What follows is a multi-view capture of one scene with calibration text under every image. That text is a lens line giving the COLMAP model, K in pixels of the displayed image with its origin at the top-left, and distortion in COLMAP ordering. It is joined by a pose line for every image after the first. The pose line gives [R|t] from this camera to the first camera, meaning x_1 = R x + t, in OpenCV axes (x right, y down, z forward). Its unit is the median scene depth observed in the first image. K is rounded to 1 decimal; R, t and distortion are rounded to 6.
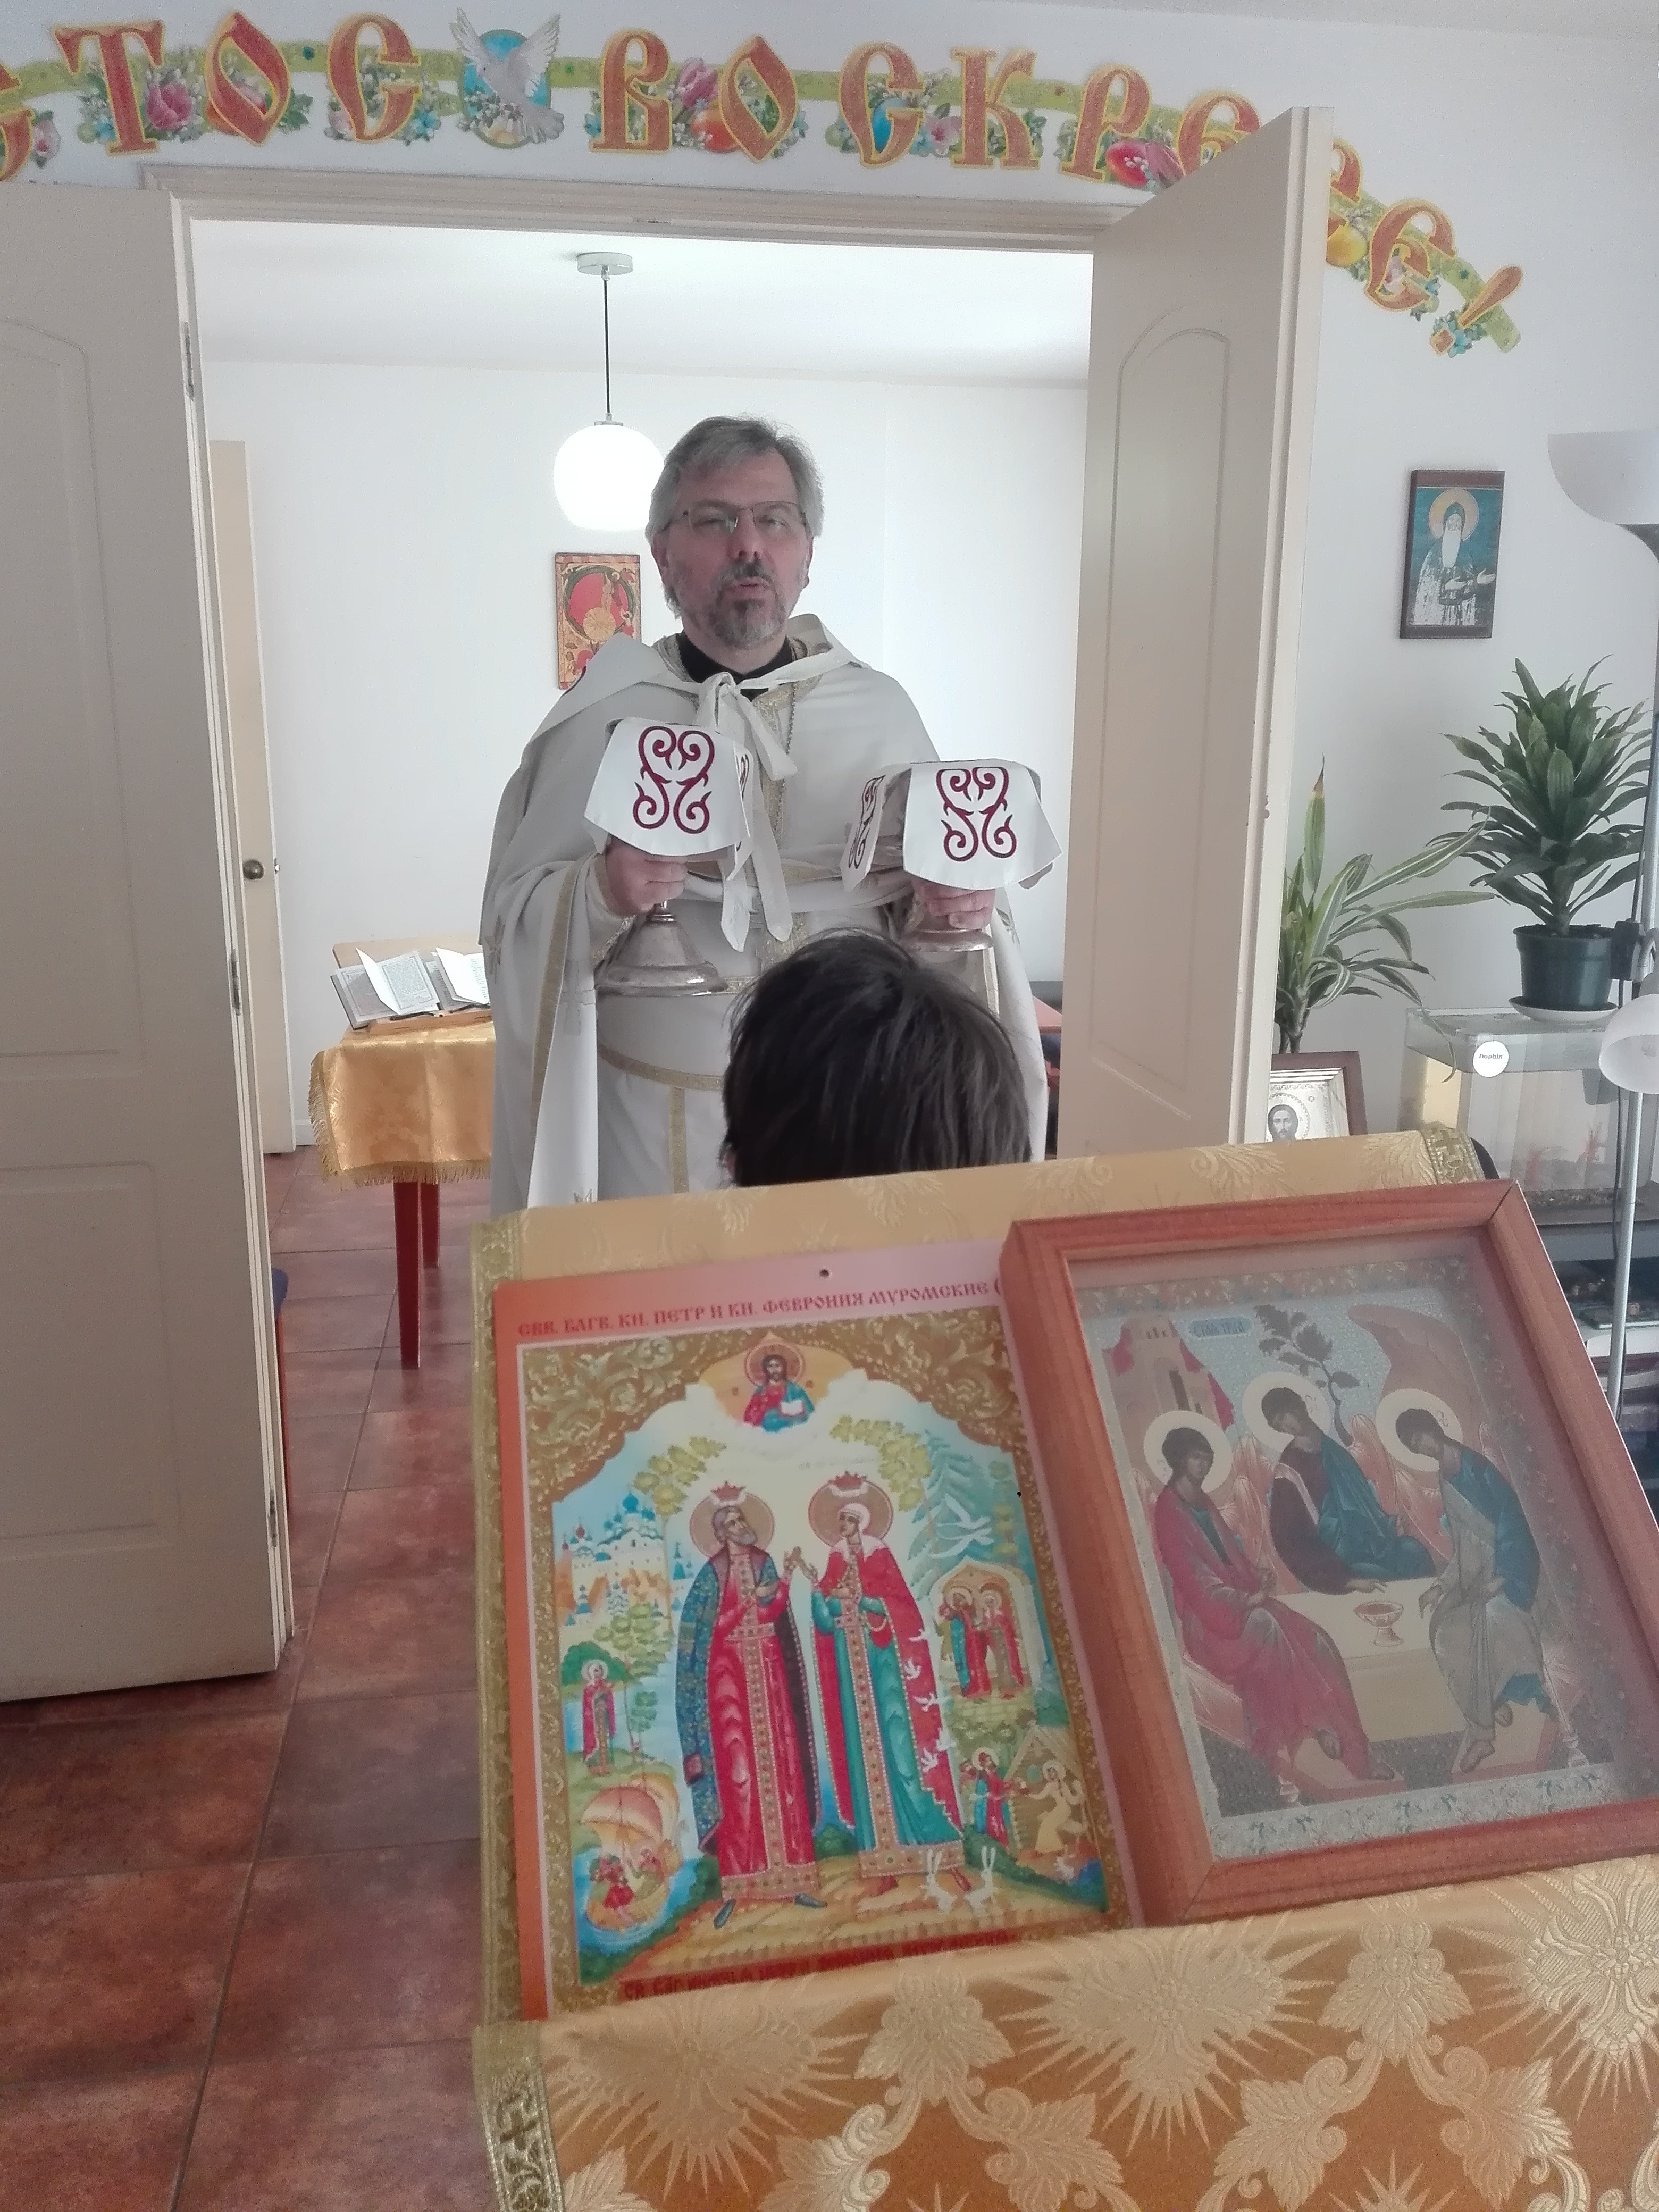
lens RADIAL K [[1745.1, 0, 829.5], [0, 1745.1, 1106.0], [0, 0, 1]] dist [-0.101482, 0.080294]
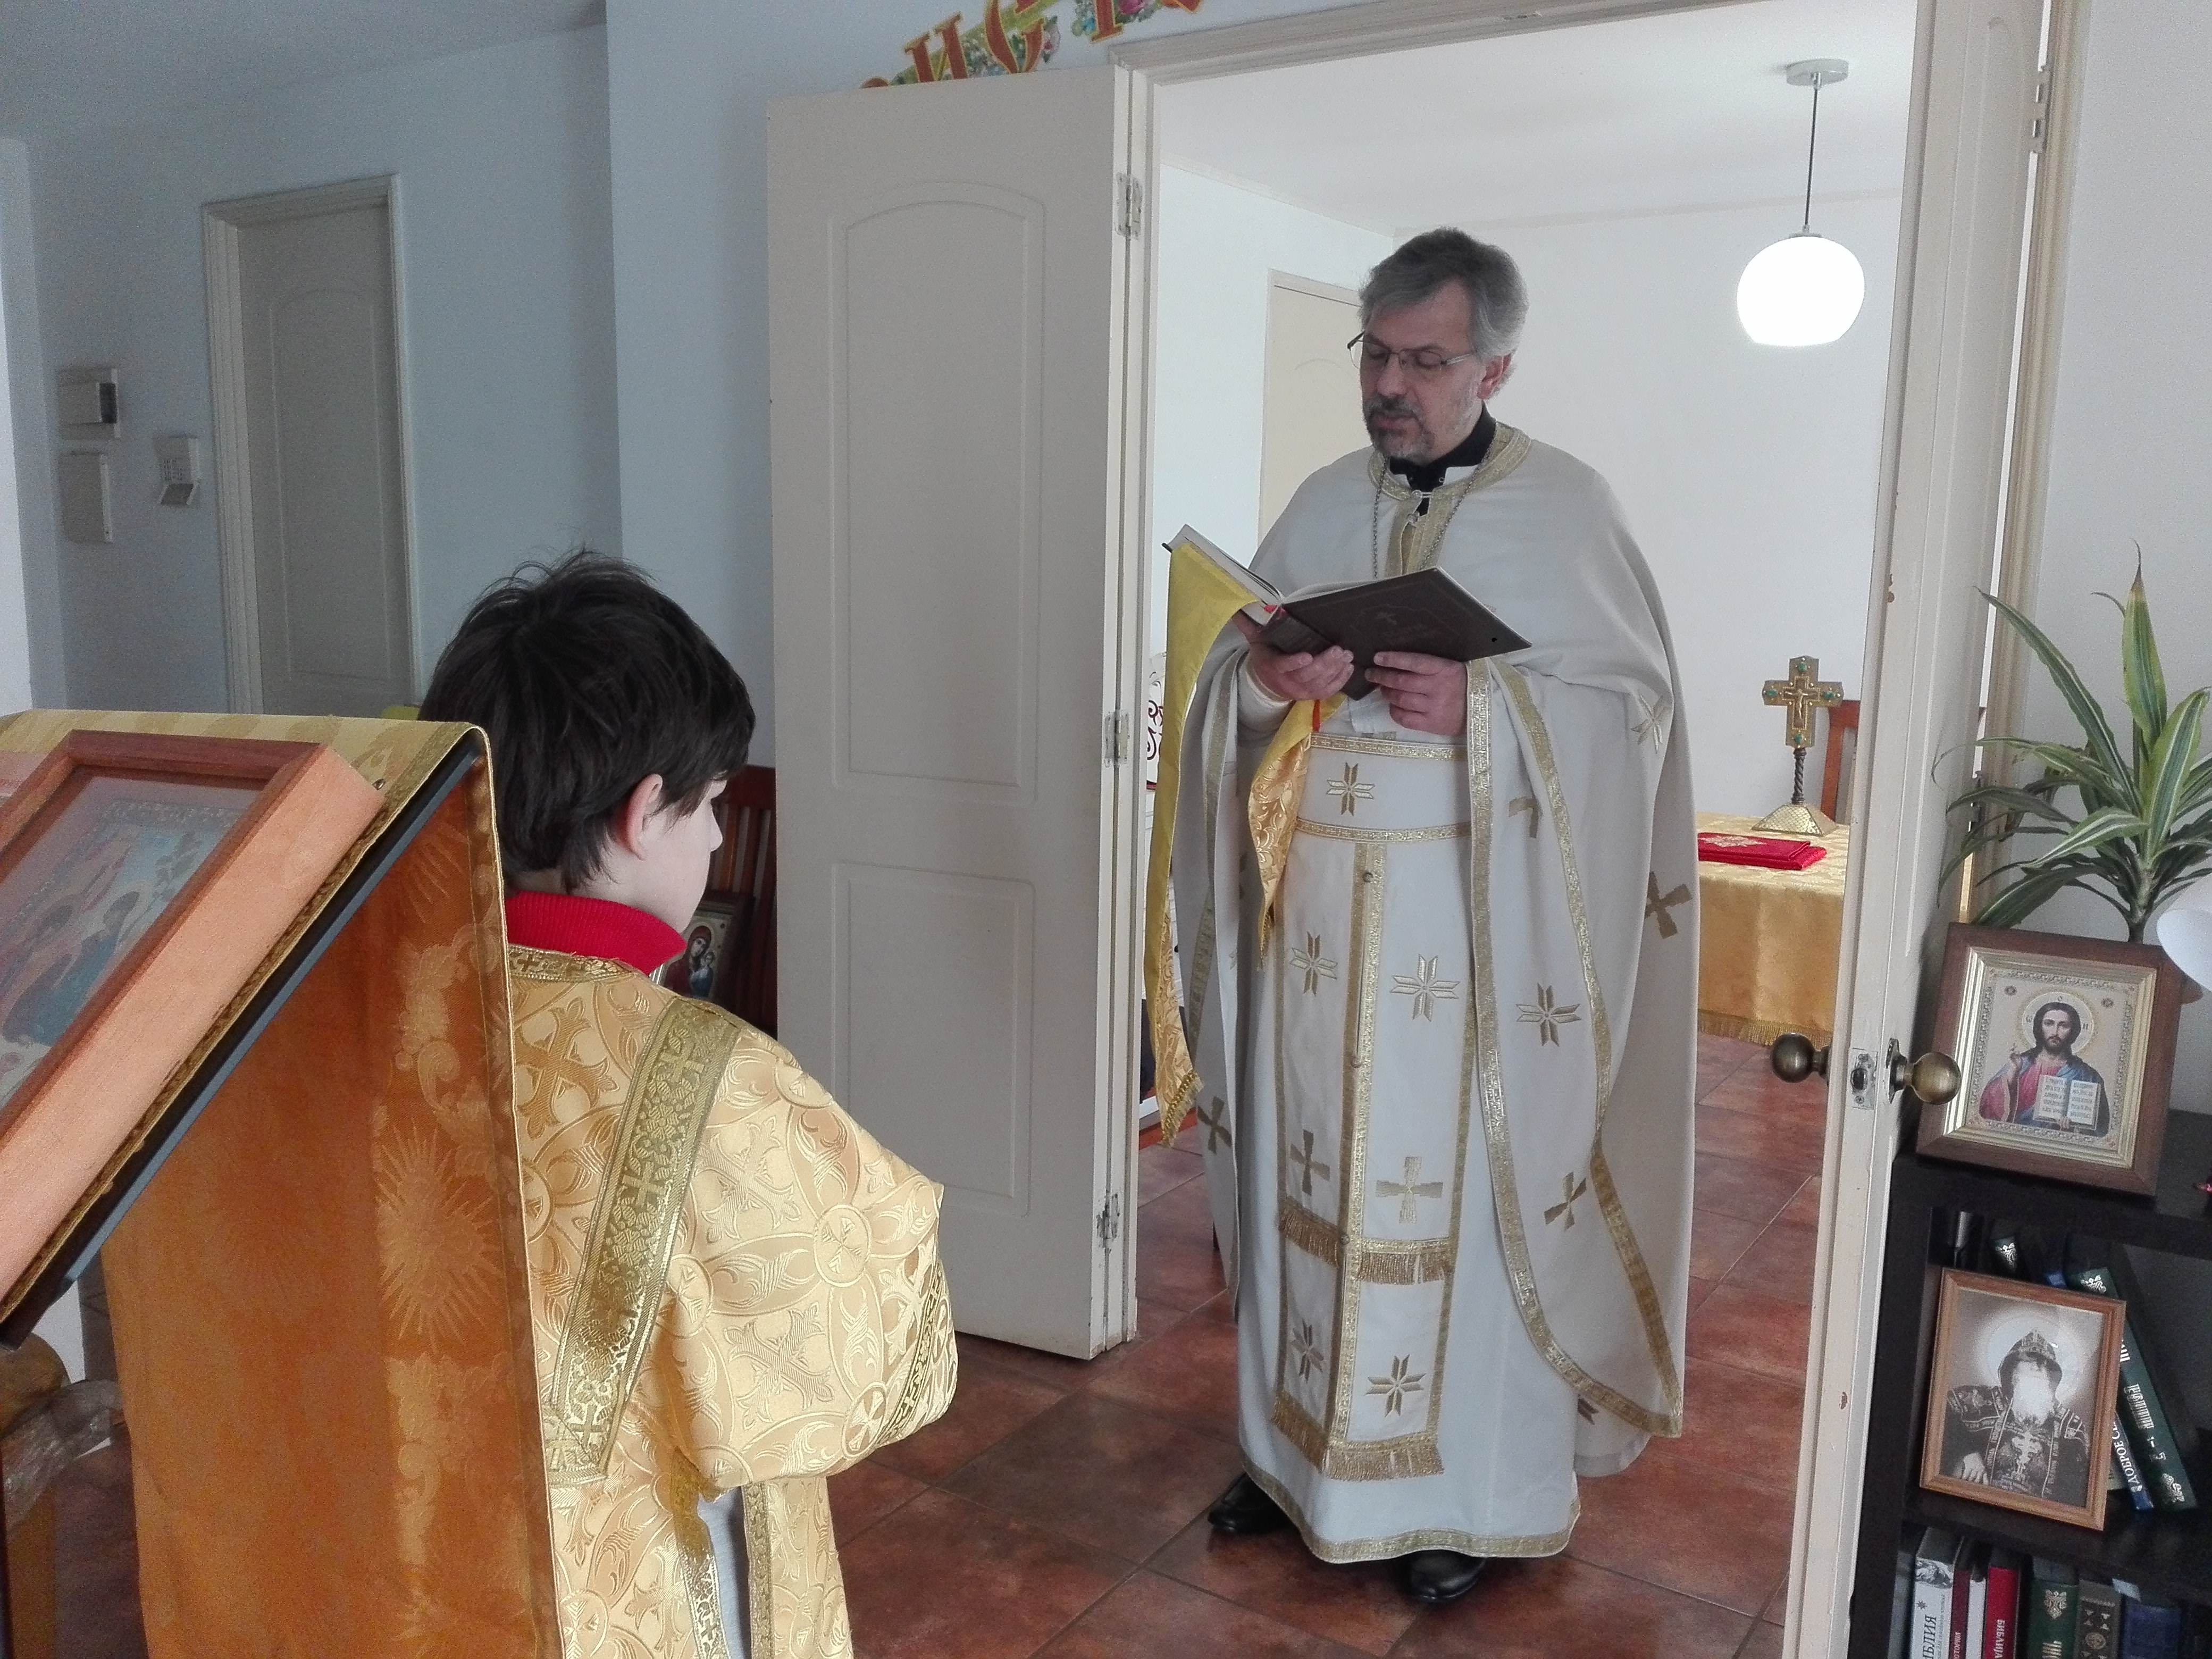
lens RADIAL K [[1699.4, 0, 1105.1], [0, 1699.4, 796.3], [0, 0, 1]] dist [0.065574, -0.150110]
pose [[0.748857, 0.108183, -0.653842, 0.430559], [-0.171684, 0.984575, -0.033727, 0.007165], [0.640108, 0.137511, 0.755879, 0.152988]]
